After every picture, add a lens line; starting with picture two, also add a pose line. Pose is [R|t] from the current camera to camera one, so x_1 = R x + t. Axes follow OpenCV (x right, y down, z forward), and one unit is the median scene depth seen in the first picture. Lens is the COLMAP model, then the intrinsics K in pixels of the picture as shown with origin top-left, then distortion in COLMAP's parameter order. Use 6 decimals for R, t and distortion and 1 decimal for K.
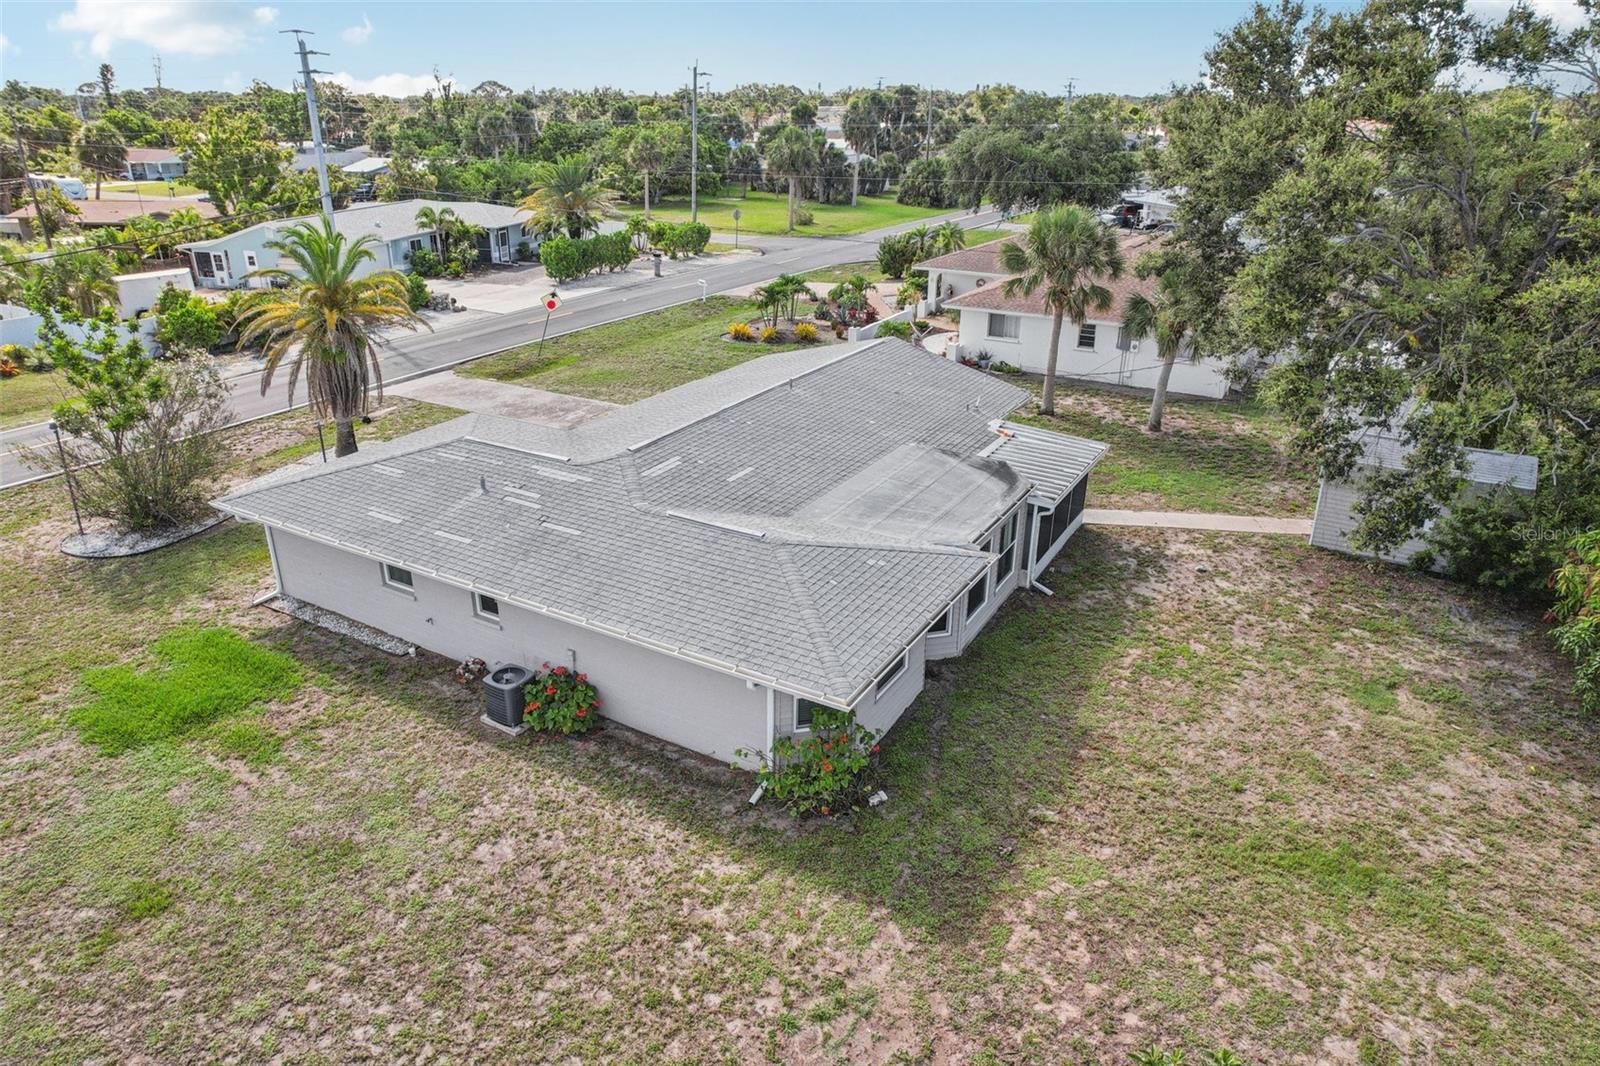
lens RADIAL K [[1011.5, 0, 796.3], [0, 1011.5, 527.0], [0, 0, 1]] dist [-0.030895, 0.002617]
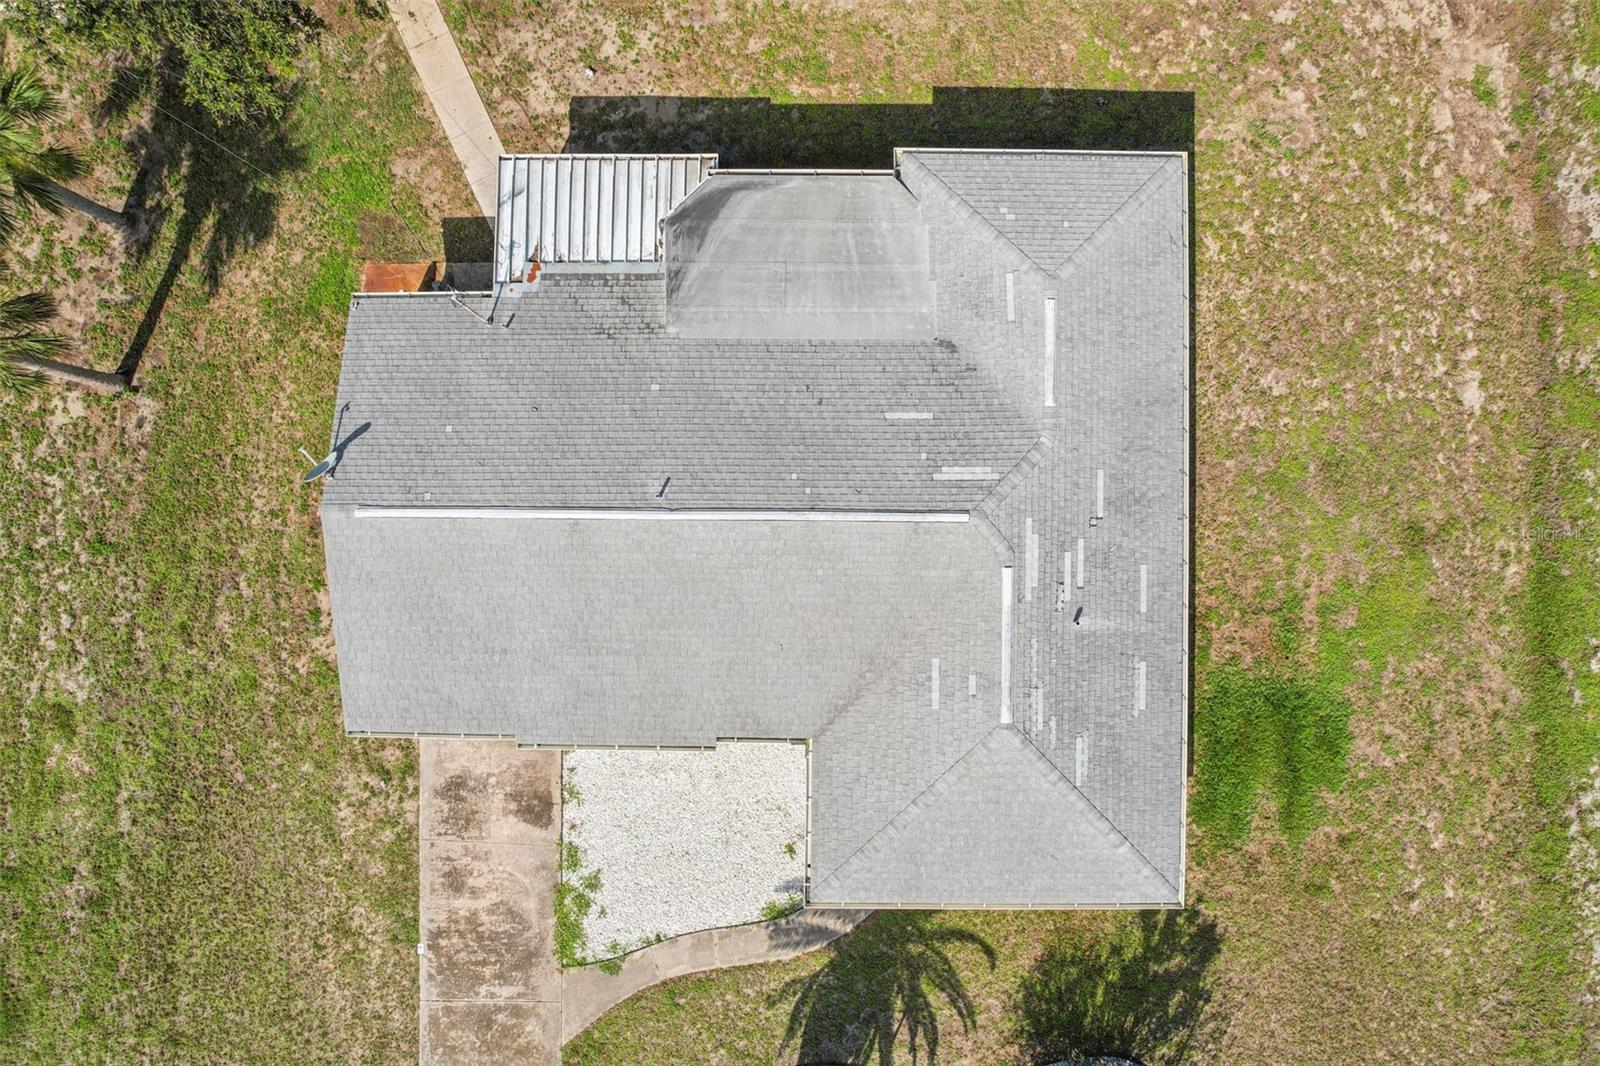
lens RADIAL K [[1011.5, 0, 793.2], [0, 1011.5, 532.3], [0, 0, 1]] dist [-0.030895, 0.002617]
pose [[-0.497068, -0.867416, 0.022638, -0.184913], [0.359377, -0.182053, 0.915262, -1.540045], [-0.789792, 0.463083, 0.402222, 1.189673]]
